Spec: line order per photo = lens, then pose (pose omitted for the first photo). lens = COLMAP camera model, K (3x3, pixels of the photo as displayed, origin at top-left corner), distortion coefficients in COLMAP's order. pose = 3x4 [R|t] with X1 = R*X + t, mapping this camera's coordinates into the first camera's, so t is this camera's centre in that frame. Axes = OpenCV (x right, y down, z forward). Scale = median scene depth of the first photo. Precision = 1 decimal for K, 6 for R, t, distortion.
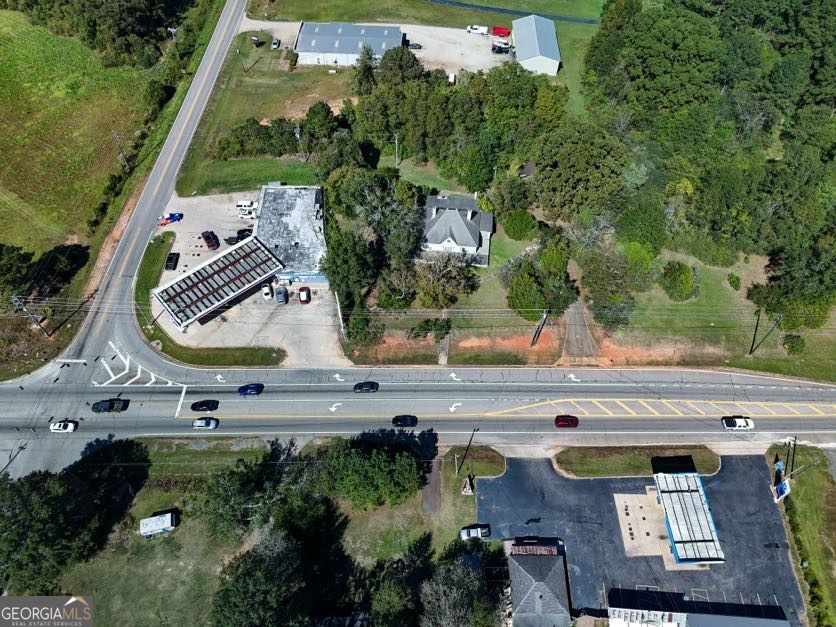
lens RADIAL K [[619.8, 0, 414.6], [0, 619.8, 319.5], [0, 0, 1]] dist [0.036301, -0.014559]
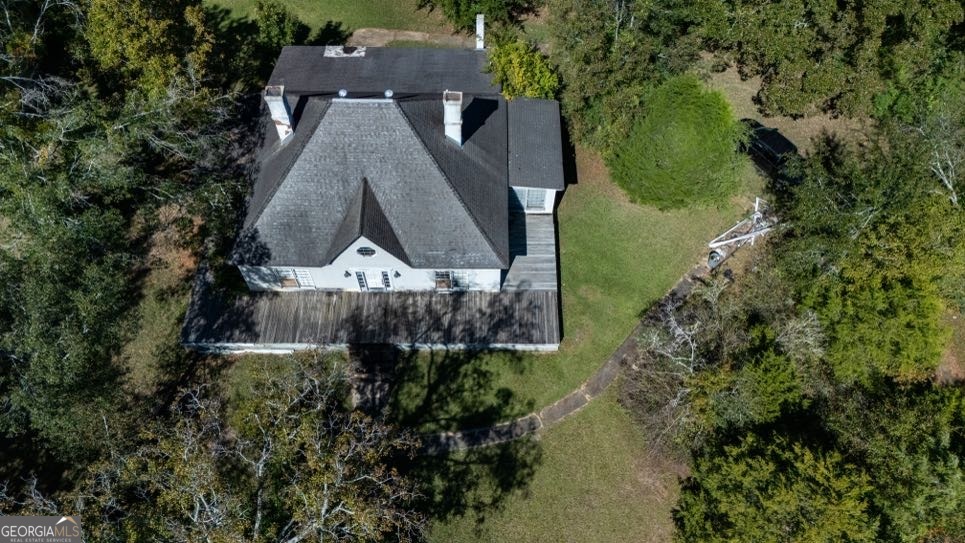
lens RADIAL K [[715.5, 0, 486.5], [0, 715.5, 274.5], [0, 0, 1]] dist [0.034479, -0.009268]
pose [[0.993116, -0.088015, 0.077285, 0.073724], [0.083676, 0.994821, 0.057702, -0.126690], [-0.081963, -0.050837, 0.995338, 0.743424]]
